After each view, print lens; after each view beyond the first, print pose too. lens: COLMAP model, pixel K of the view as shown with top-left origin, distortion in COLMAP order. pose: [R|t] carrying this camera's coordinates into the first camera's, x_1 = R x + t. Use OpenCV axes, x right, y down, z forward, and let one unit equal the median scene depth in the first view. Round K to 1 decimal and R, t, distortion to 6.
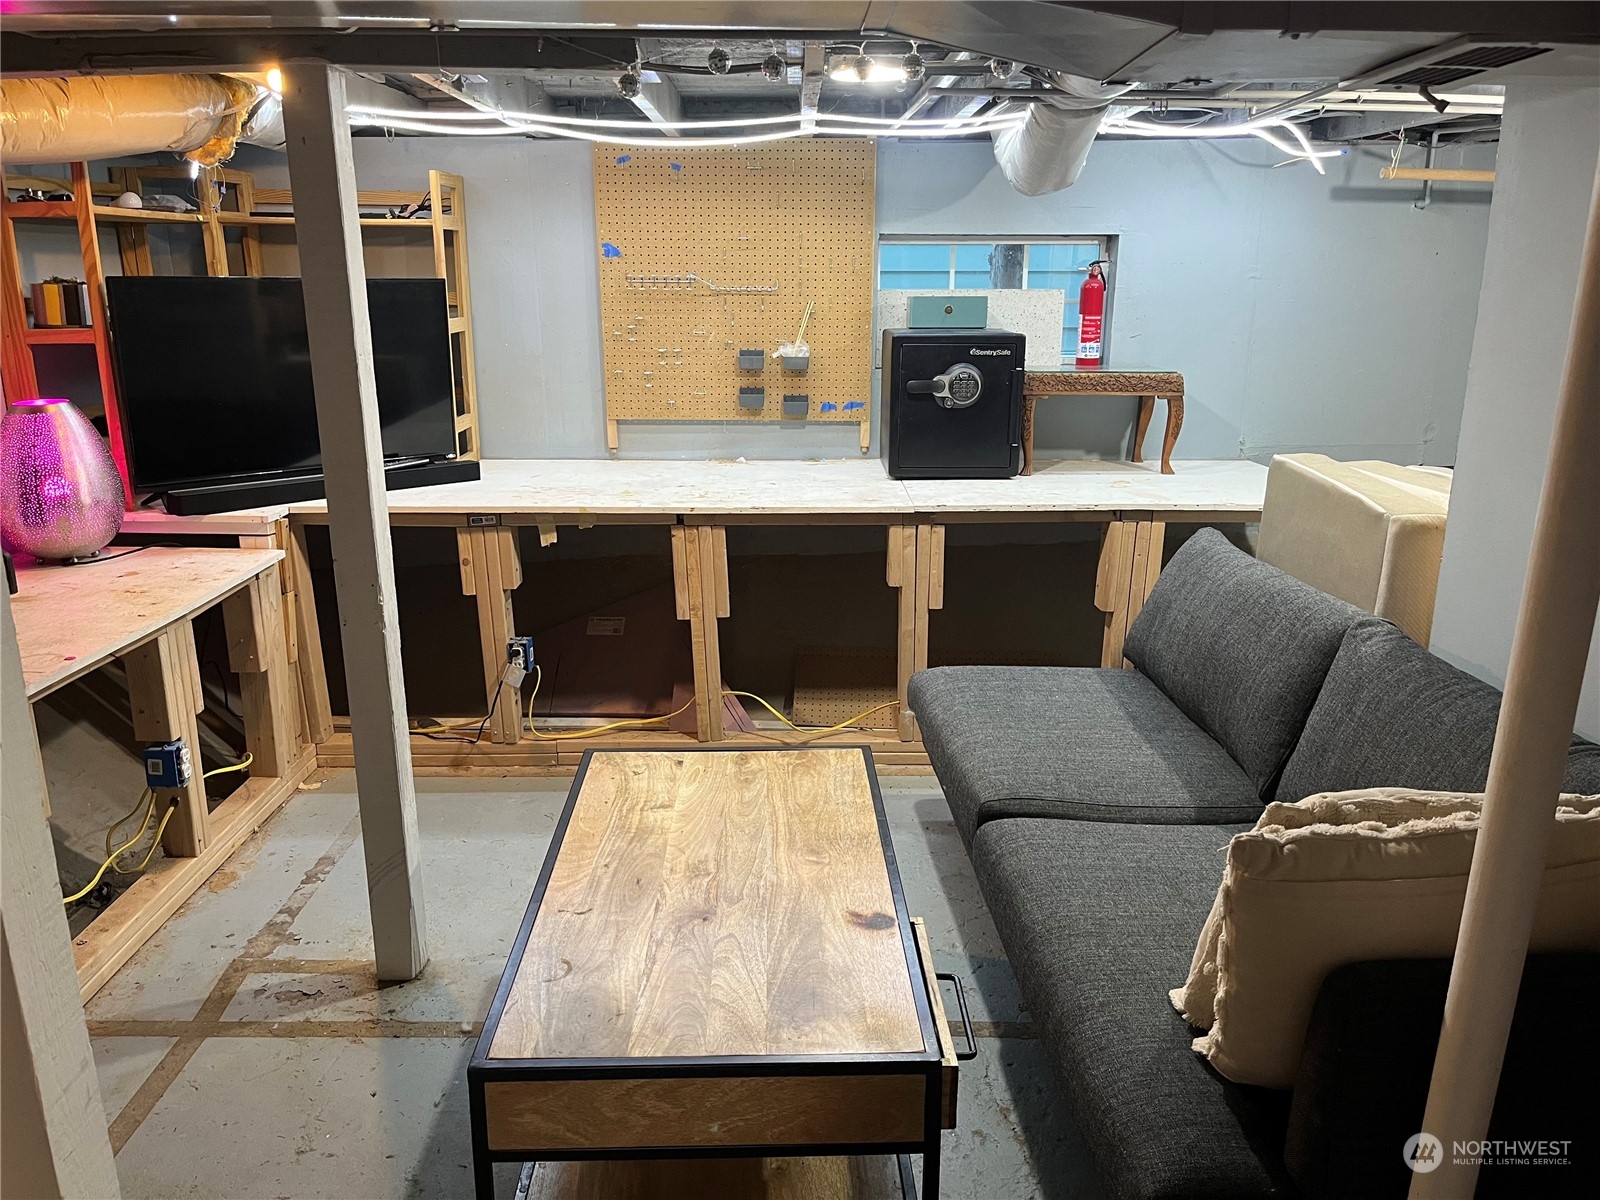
lens RADIAL K [[1211.6, 0, 808.1], [0, 1211.6, 598.4], [0, 0, 1]] dist [0.063213, -0.096482]
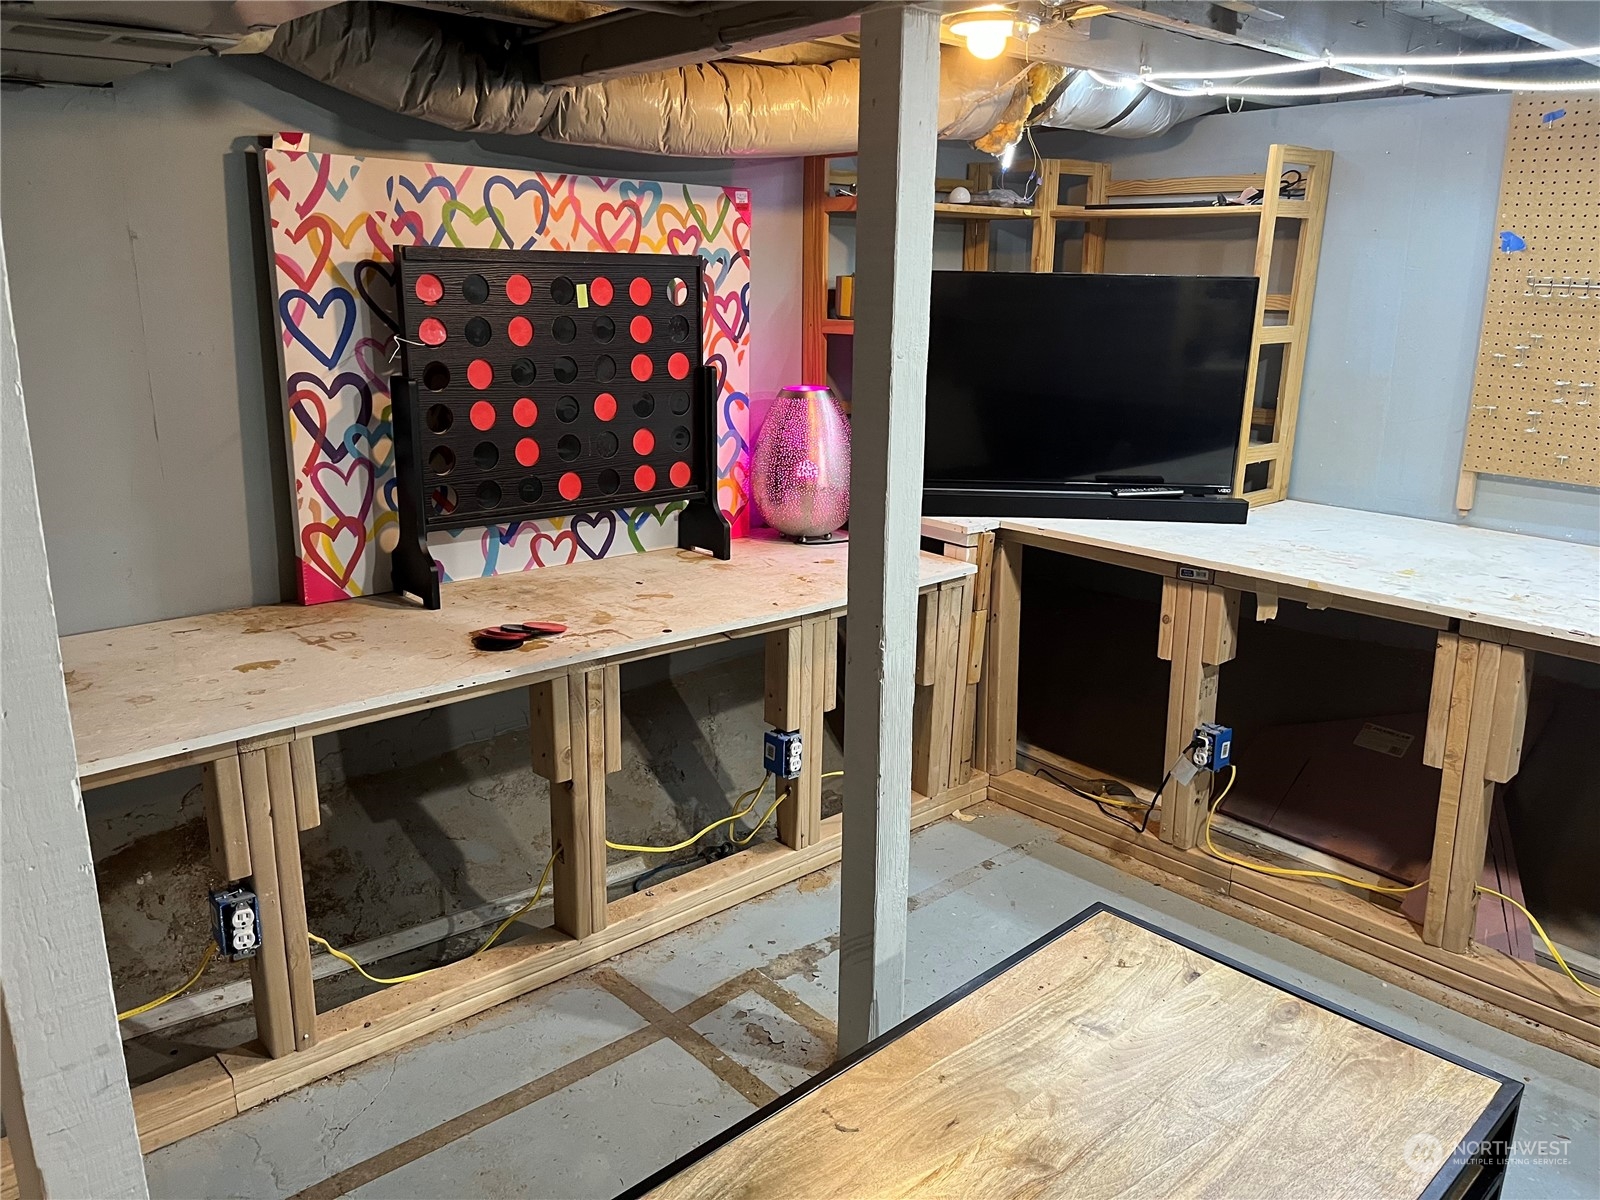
lens RADIAL K [[1211.6, 0, 808.1], [0, 1211.6, 598.4], [0, 0, 1]] dist [0.063213, -0.096482]
pose [[0.661516, 0.203452, -0.721806, 0.149959], [-0.208461, 0.974450, 0.083615, -0.061639], [0.720375, 0.095155, 0.687026, 0.255893]]
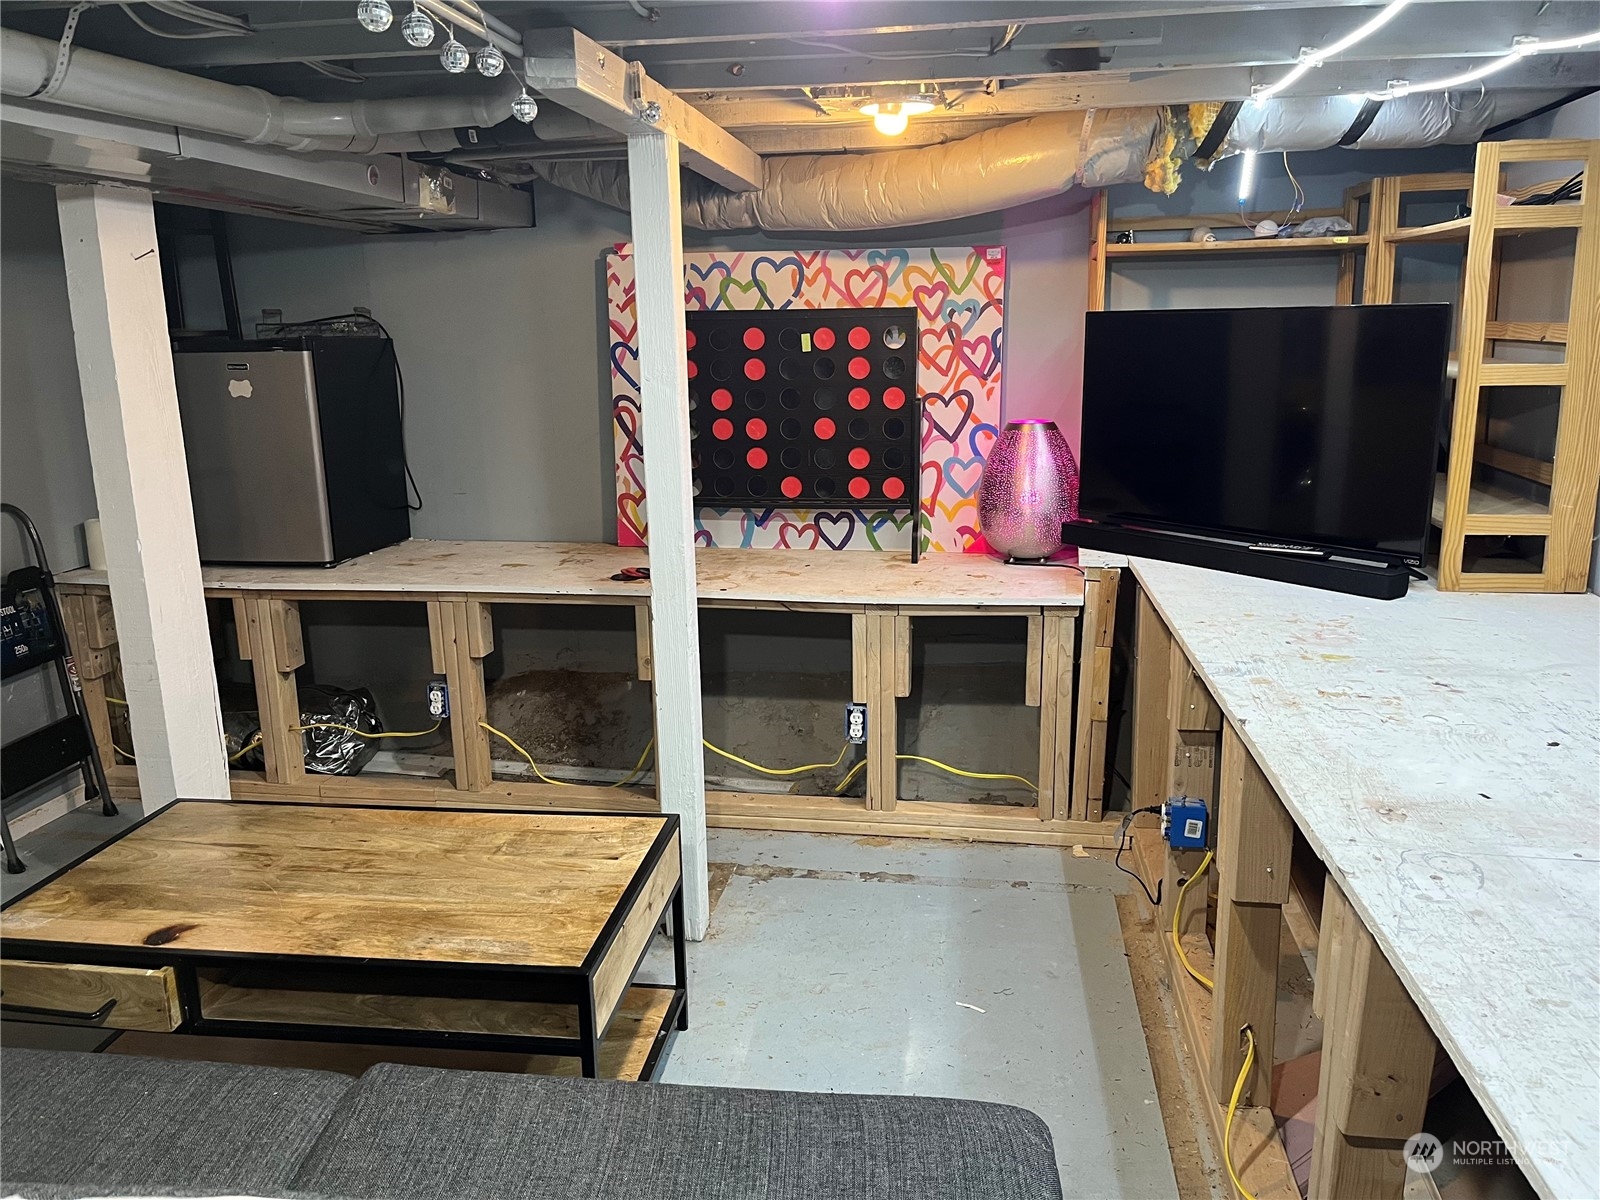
lens RADIAL K [[1229.8, 0, 794.9], [0, 1229.8, 606.5], [0, 0, 1]] dist [0.052861, -0.003150]
pose [[-0.175951, 0.221713, -0.959106, 0.501157], [-0.238786, 0.935595, 0.260084, -0.218109], [0.954999, 0.274783, -0.111677, 0.850280]]
